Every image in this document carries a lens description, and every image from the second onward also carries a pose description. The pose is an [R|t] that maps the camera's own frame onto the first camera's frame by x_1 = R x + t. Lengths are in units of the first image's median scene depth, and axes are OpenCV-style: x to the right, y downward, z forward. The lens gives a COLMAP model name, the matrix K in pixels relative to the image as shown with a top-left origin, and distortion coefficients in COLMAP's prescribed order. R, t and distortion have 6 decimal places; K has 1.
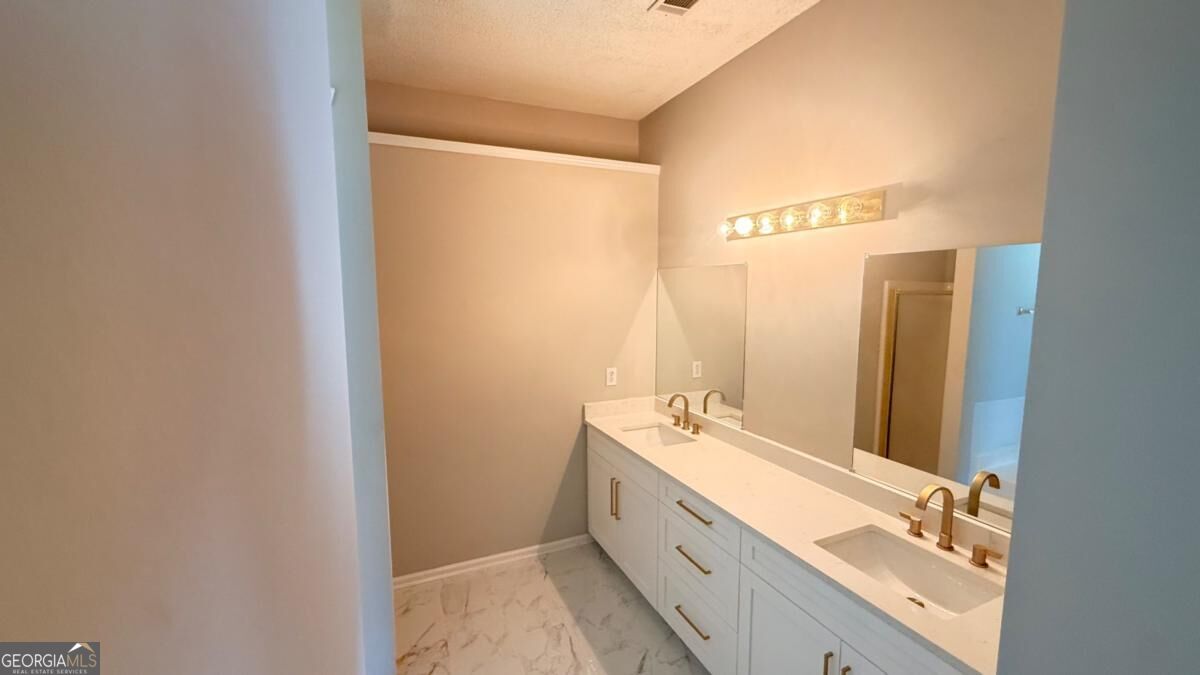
lens RADIAL K [[476.4, 0, 600.0], [0, 476.4, 337.5], [0, 0, 1]] dist [0.000664, 0.000335]
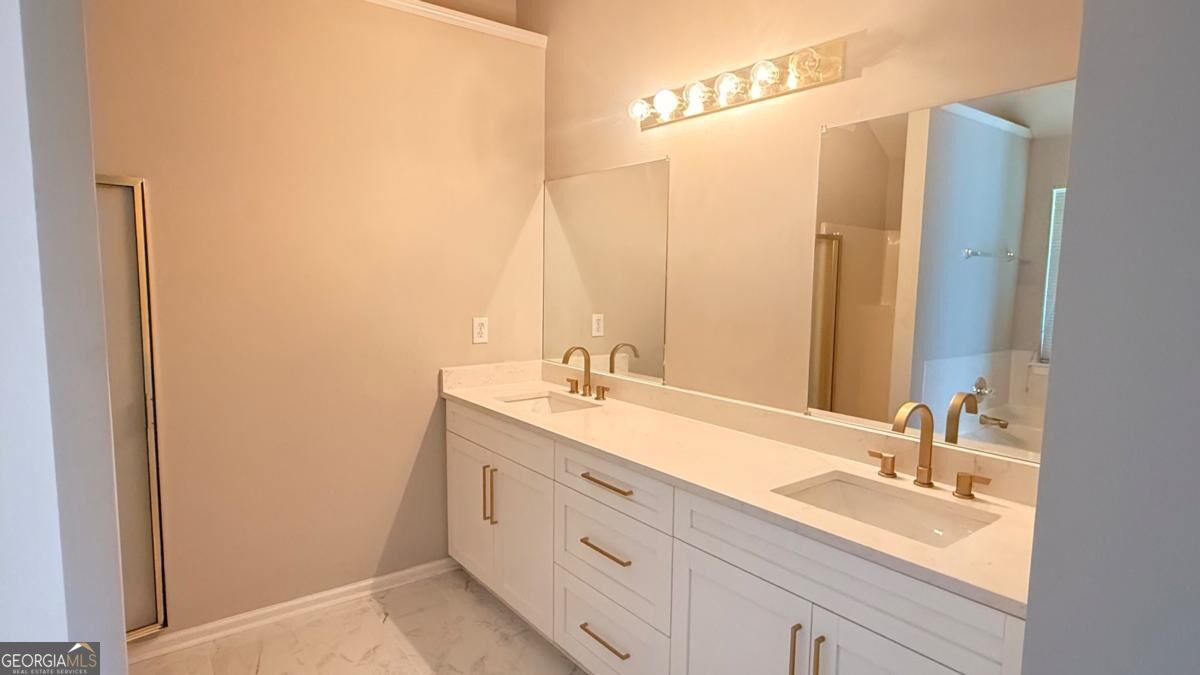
lens RADIAL K [[636.6, 0, 600.0], [0, 636.6, 337.5], [0, 0, 1]] dist [0.001309, 0.000306]
pose [[0.974055, -0.007962, 0.226173, -0.019942], [0.008988, 0.999953, -0.003503, 0.114679], [-0.226135, 0.005445, 0.974081, 0.054590]]
